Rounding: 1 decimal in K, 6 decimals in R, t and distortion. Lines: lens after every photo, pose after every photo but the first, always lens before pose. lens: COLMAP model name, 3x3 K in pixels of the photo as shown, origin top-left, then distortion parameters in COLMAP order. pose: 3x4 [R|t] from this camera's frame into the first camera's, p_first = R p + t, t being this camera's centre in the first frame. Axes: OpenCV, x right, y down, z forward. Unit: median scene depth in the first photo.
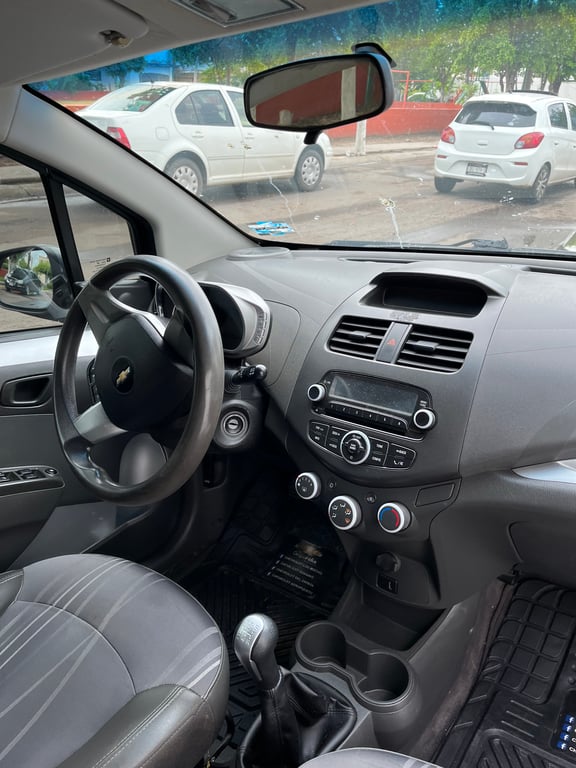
lens RADIAL K [[575.5, 0, 284.1], [0, 575.5, 385.1], [0, 0, 1]] dist [0.077179, -0.110425]
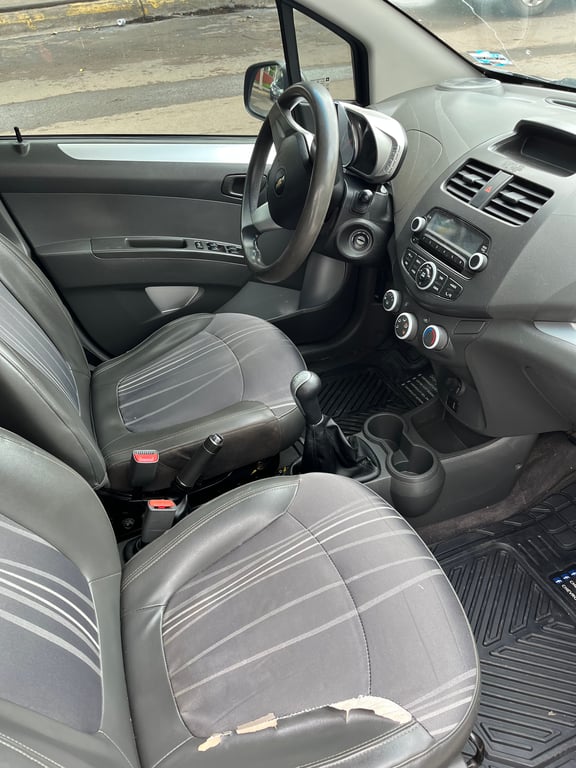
lens RADIAL K [[575.5, 0, 284.1], [0, 575.5, 385.1], [0, 0, 1]] dist [0.077179, -0.110425]
pose [[0.852305, 0.314347, -0.418045, 0.420893], [-0.185169, 0.928832, 0.320912, -0.011645], [0.489172, -0.196106, 0.849855, -0.197480]]
